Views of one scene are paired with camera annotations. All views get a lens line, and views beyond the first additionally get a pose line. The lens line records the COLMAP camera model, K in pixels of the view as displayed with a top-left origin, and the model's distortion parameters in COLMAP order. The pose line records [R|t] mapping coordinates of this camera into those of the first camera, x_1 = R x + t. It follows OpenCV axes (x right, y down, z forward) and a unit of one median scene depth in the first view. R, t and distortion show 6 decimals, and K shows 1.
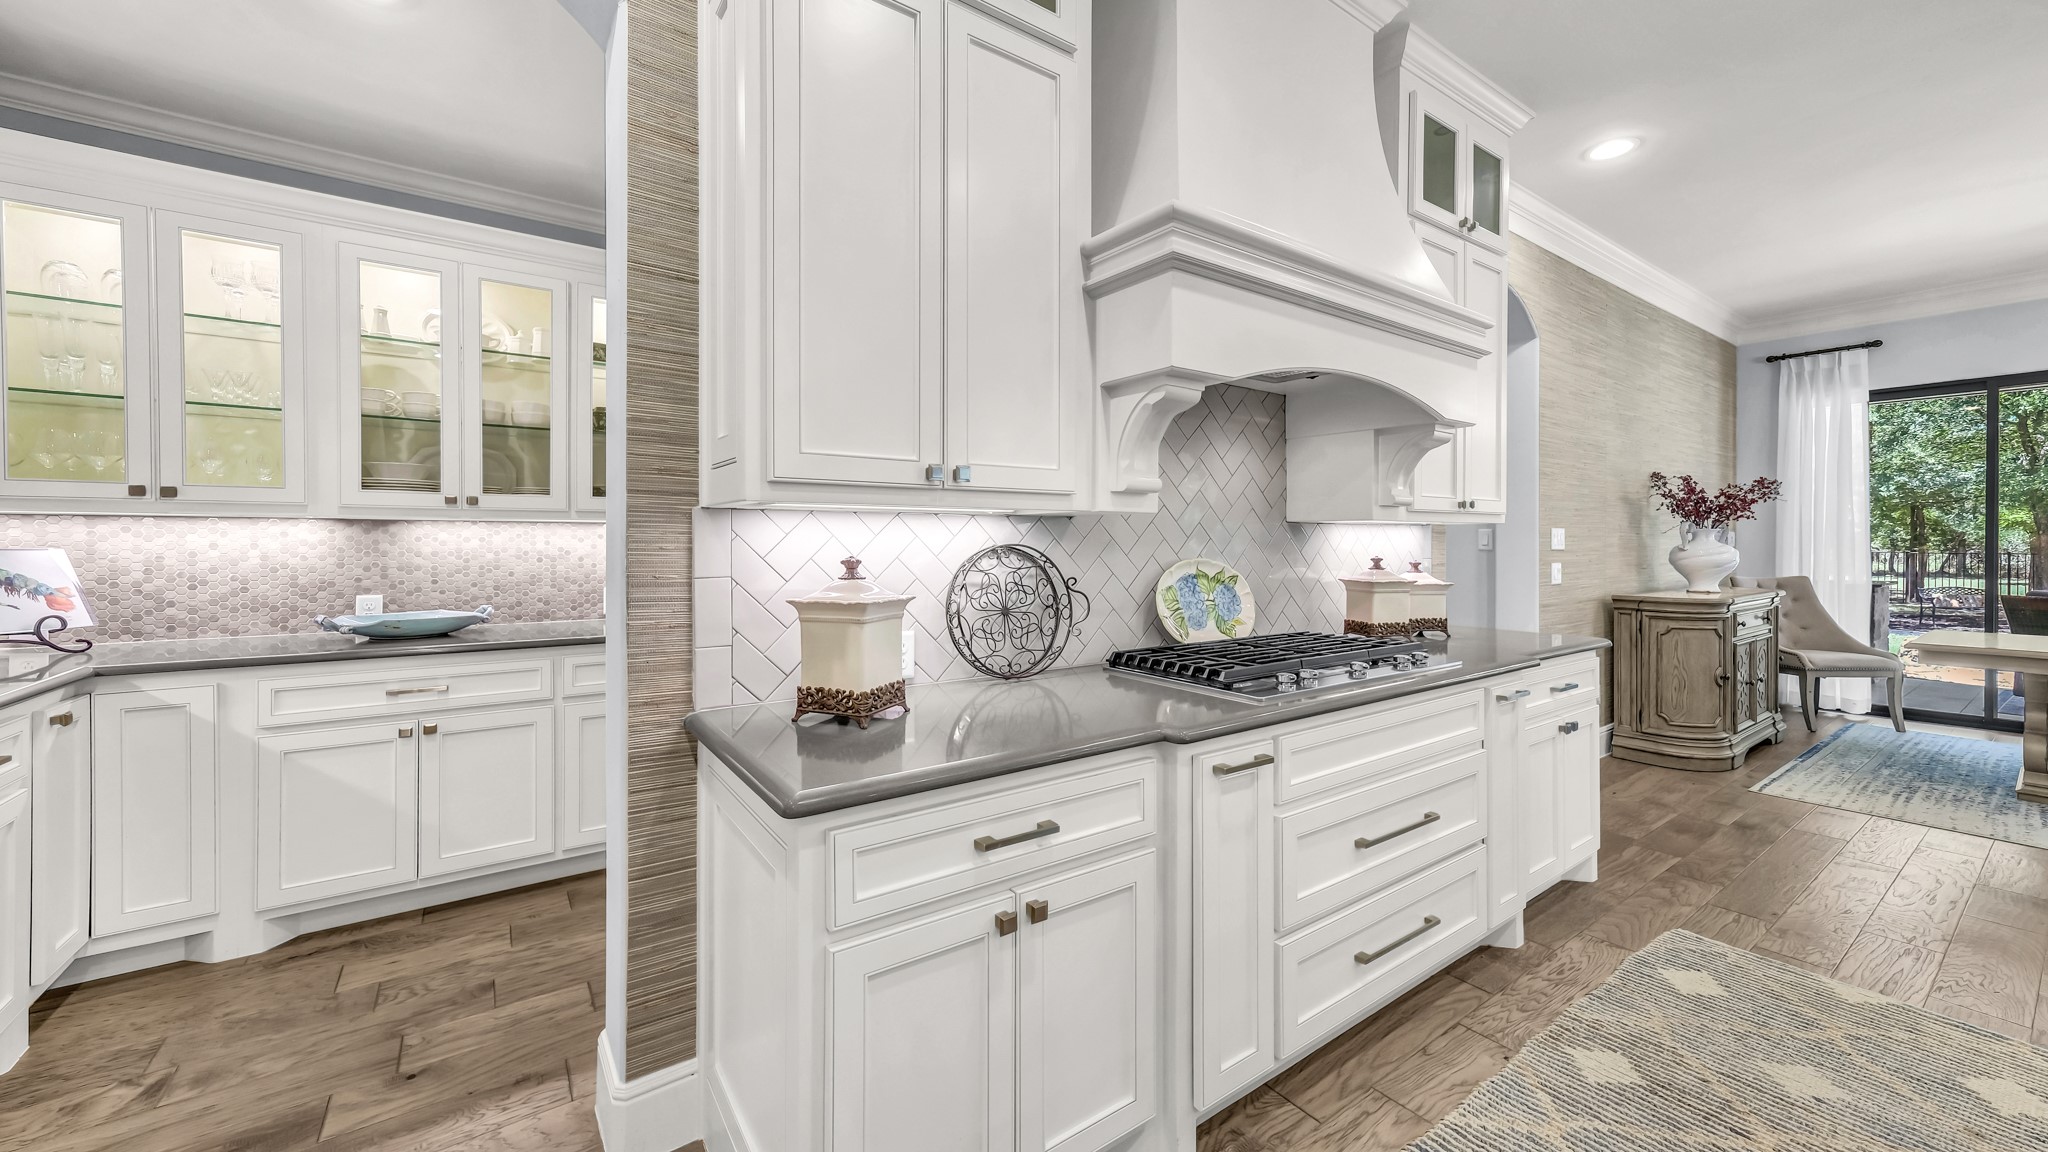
lens RADIAL K [[779.2, 0, 1055.8], [0, 779.2, 538.6], [0, 0, 1]] dist [-0.001440, 0.000392]
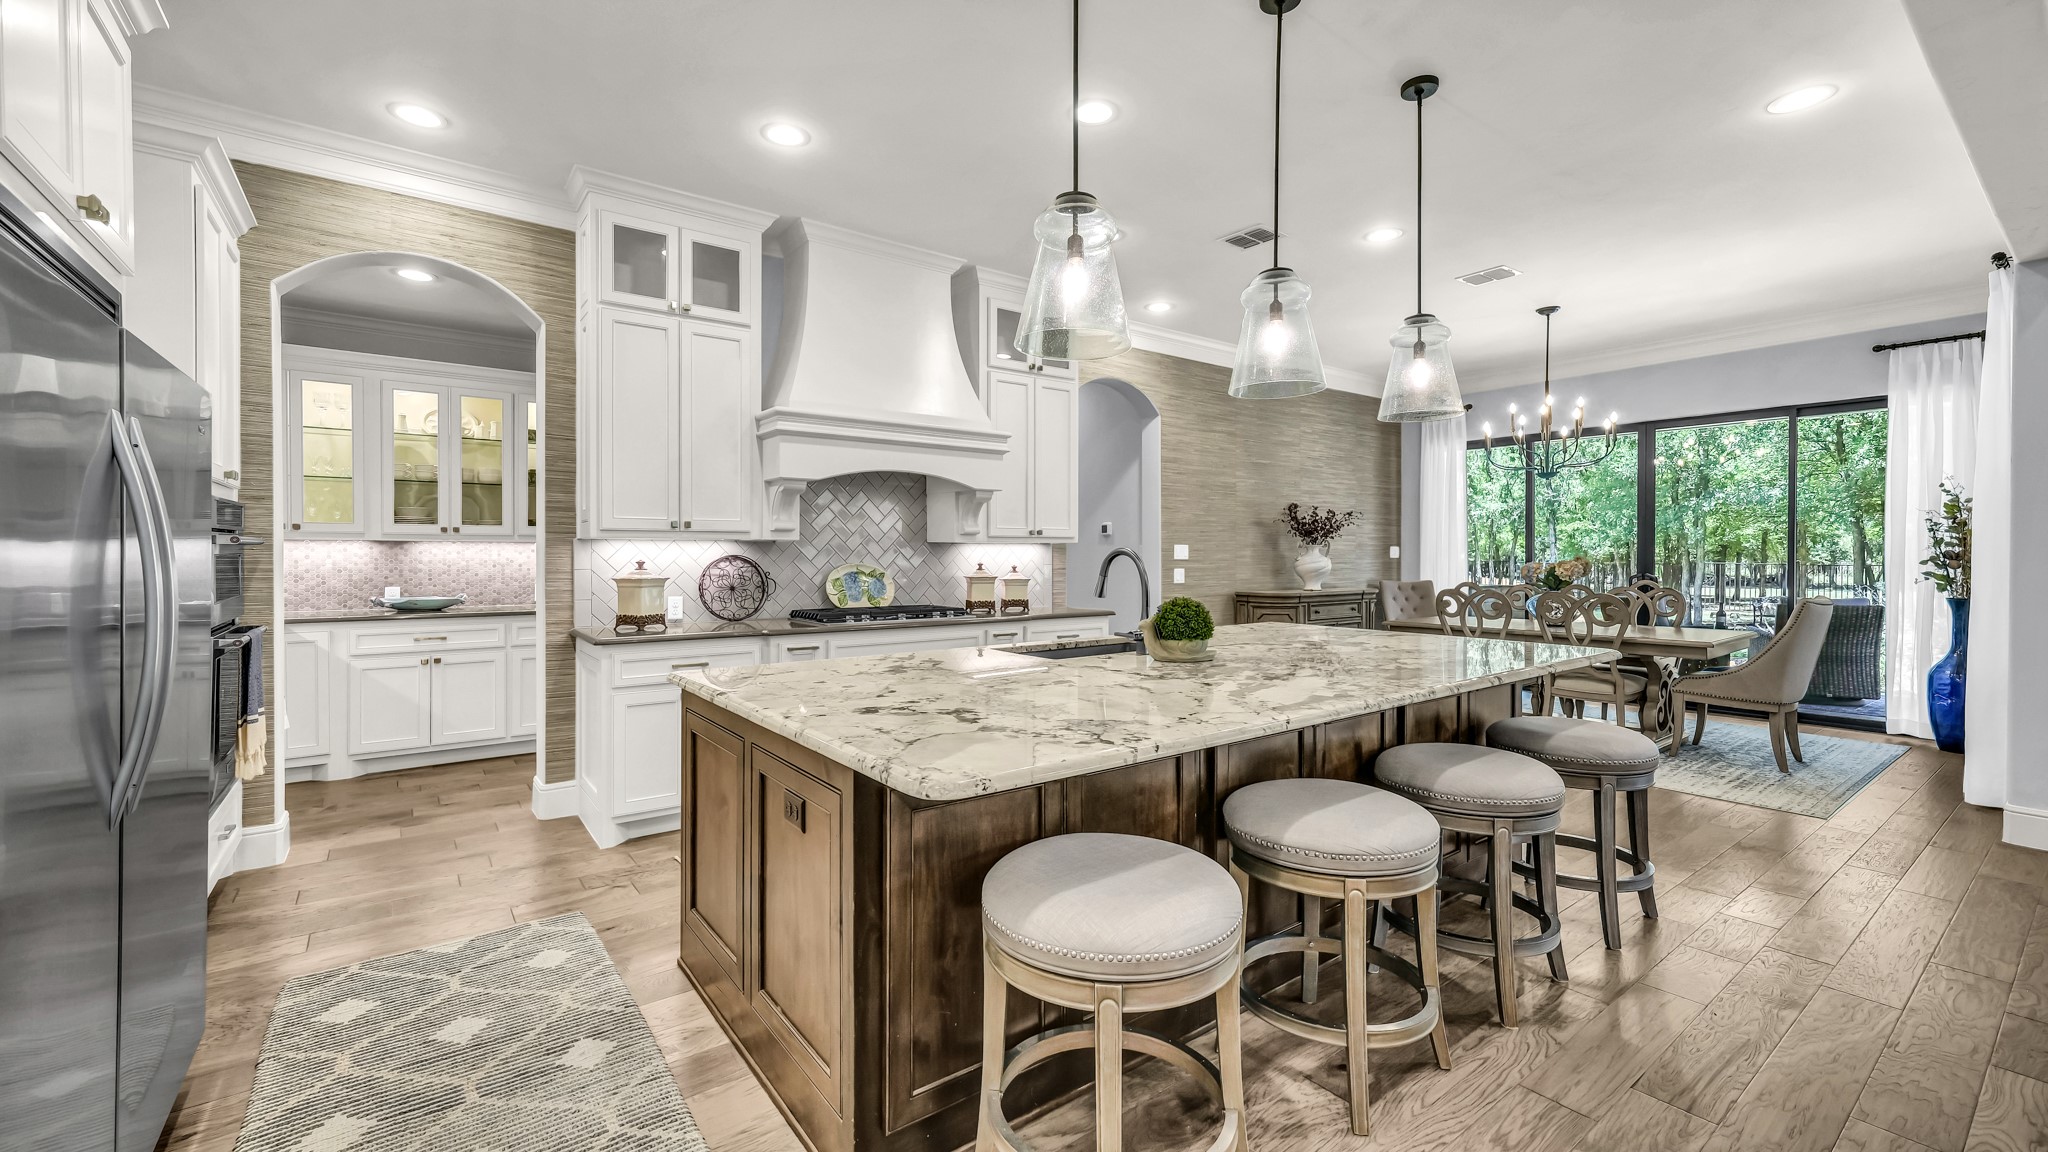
lens RADIAL K [[805.1, 0, 982.3], [0, 805.1, 553.8], [0, 0, 1]] dist [-0.001176, -0.000066]
pose [[0.999842, -0.000779, -0.017769, 0.421538], [0.000832, 0.999995, 0.002935, -0.001301], [0.017766, -0.002949, 0.999838, -0.728834]]
